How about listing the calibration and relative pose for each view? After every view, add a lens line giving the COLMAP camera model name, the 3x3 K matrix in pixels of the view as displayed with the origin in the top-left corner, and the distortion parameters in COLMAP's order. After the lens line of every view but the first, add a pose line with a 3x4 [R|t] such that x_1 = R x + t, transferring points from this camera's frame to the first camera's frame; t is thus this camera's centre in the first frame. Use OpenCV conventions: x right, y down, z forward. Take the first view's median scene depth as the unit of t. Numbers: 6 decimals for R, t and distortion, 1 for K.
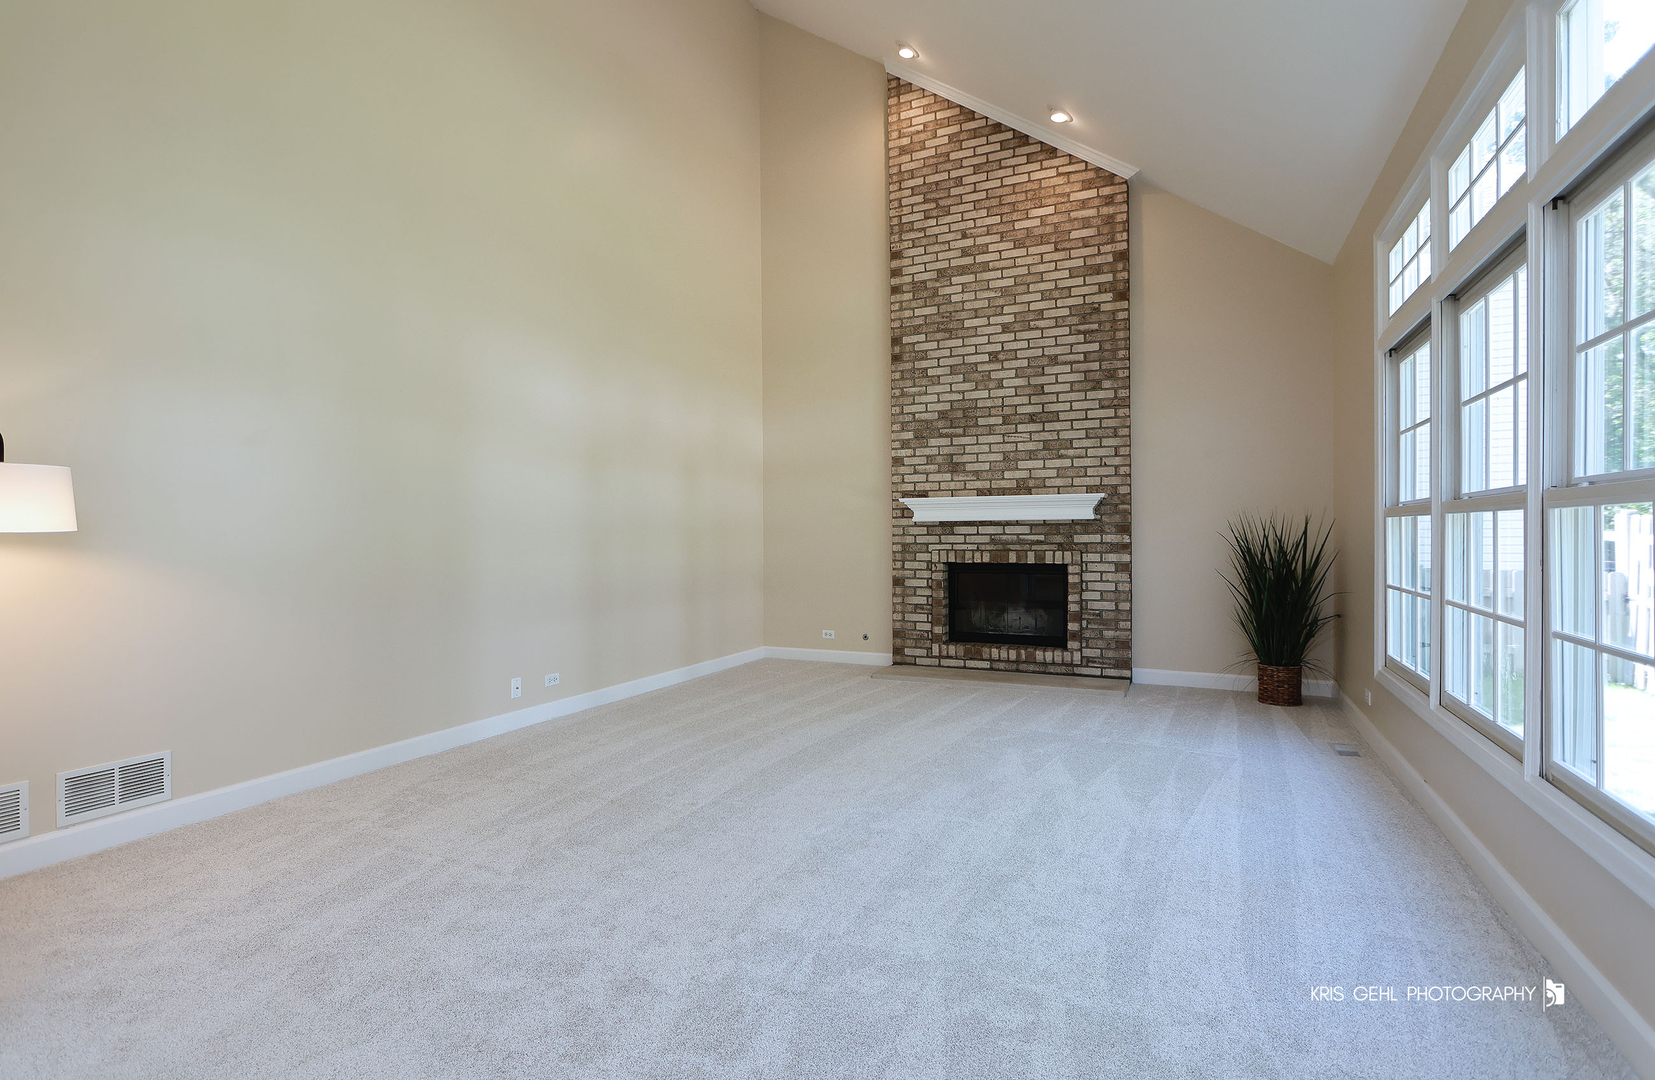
lens RADIAL K [[810.4, 0, 831.2], [0, 810.4, 534.2], [0, 0, 1]] dist [-0.001254, 0.000216]
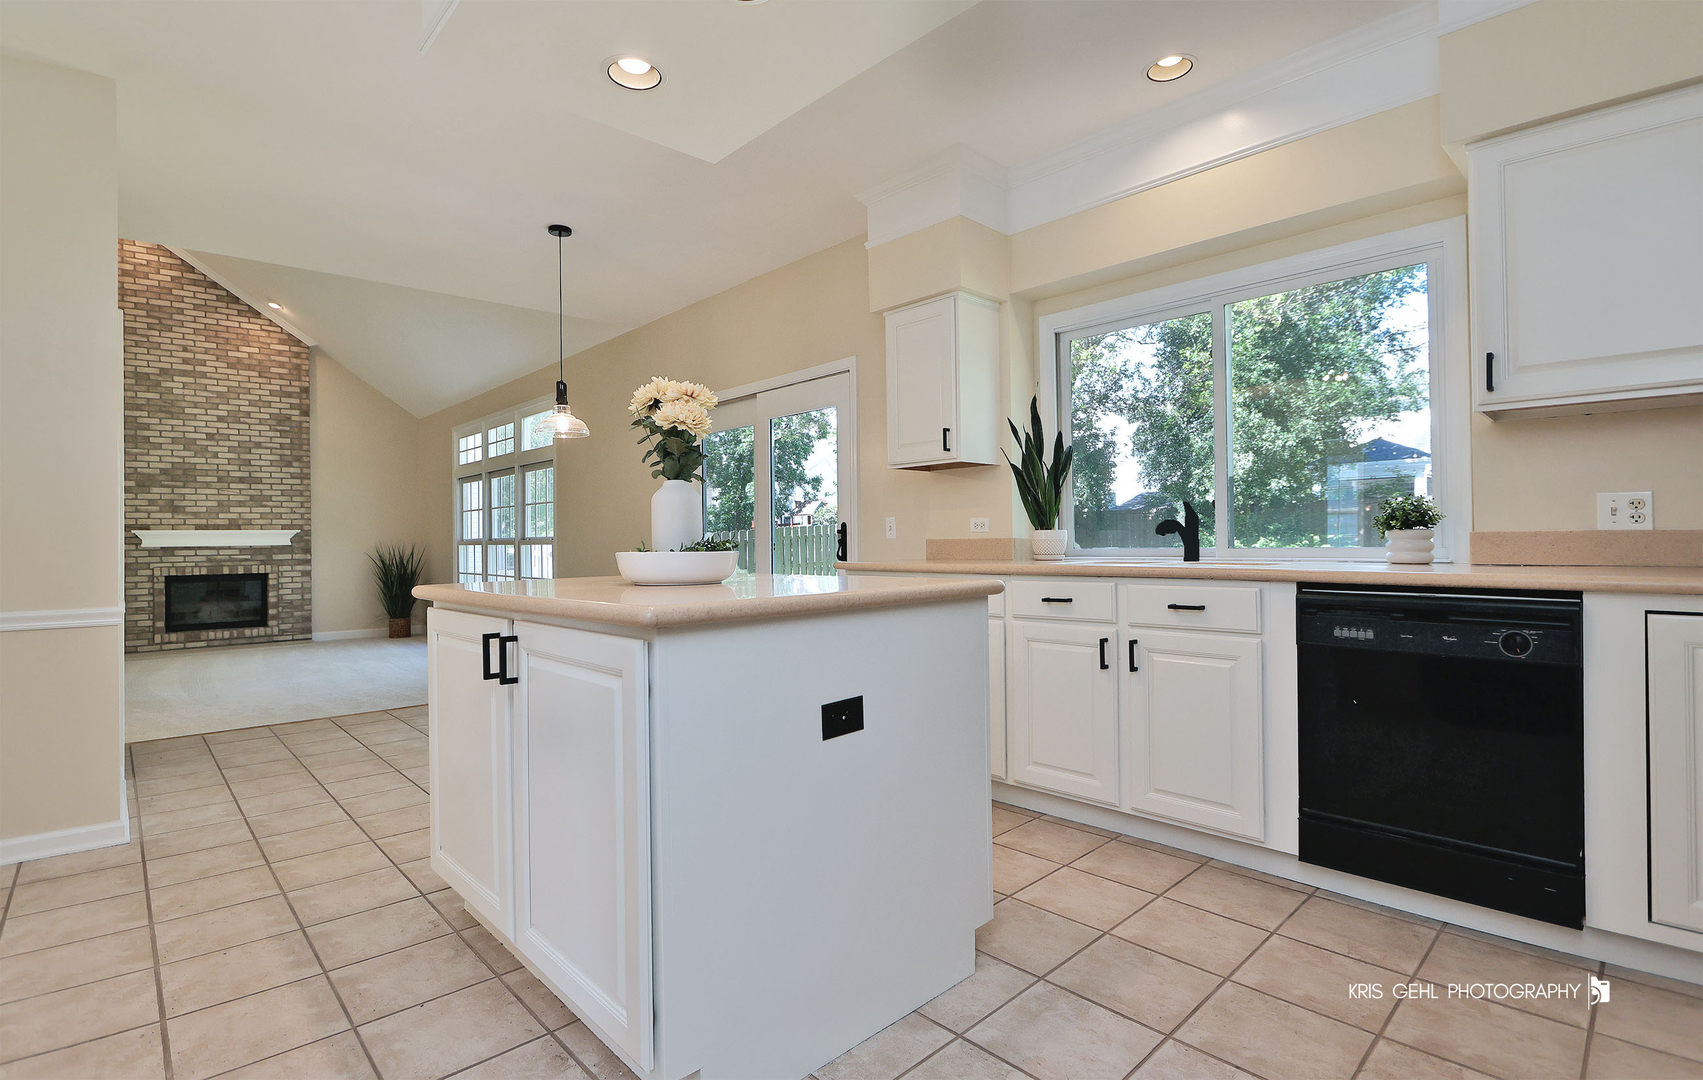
lens RADIAL K [[805.2, 0, 848.4], [0, 805.2, 534.6], [0, 0, 1]] dist [-0.012632, -0.000613]
pose [[0.392228, 0.005859, 0.919849, -0.699911], [0.010193, 0.999891, -0.010715, -0.010573], [-0.919811, 0.013579, 0.392126, -0.665589]]
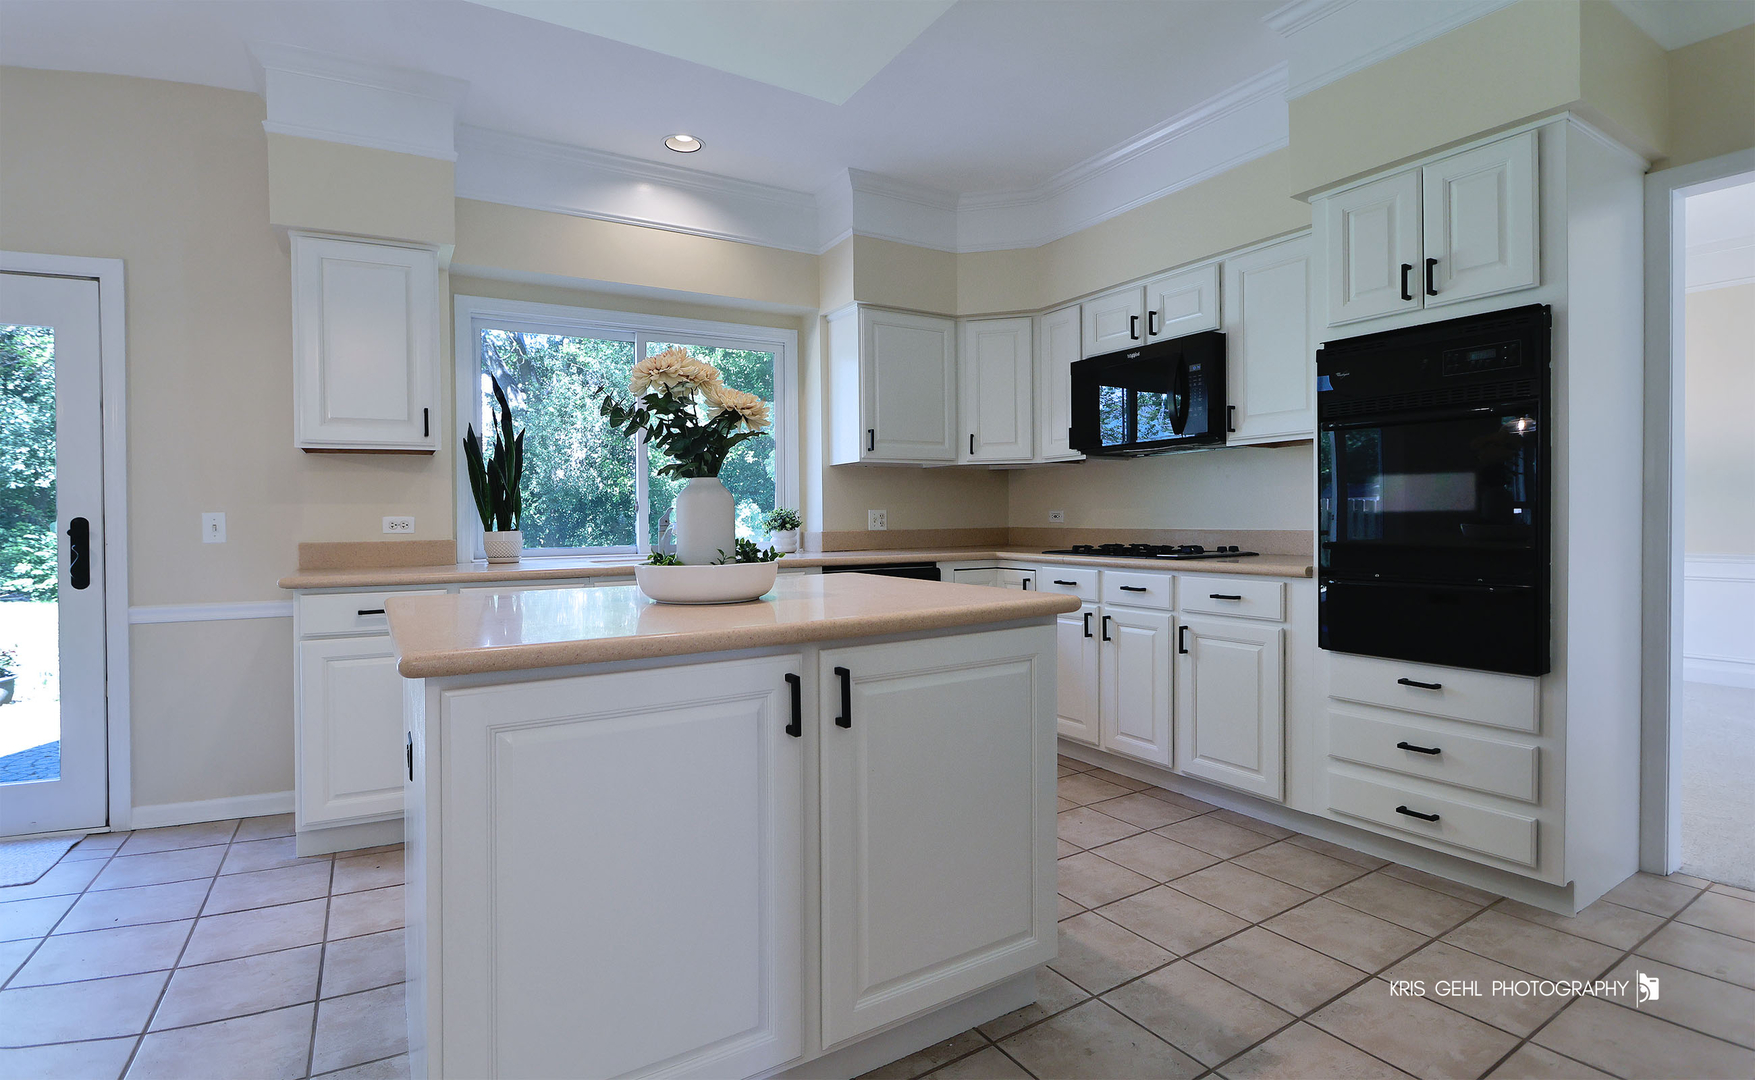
lens RADIAL K [[828.0, 0, 876.5], [0, 828.0, 520.3], [0, 0, 1]] dist [-0.038179, 0.000158]
pose [[-0.818839, 0.014454, 0.573841, -0.631170], [0.017010, 0.999855, -0.000912, -0.021049], [-0.573771, 0.009014, -0.818966, -0.249709]]
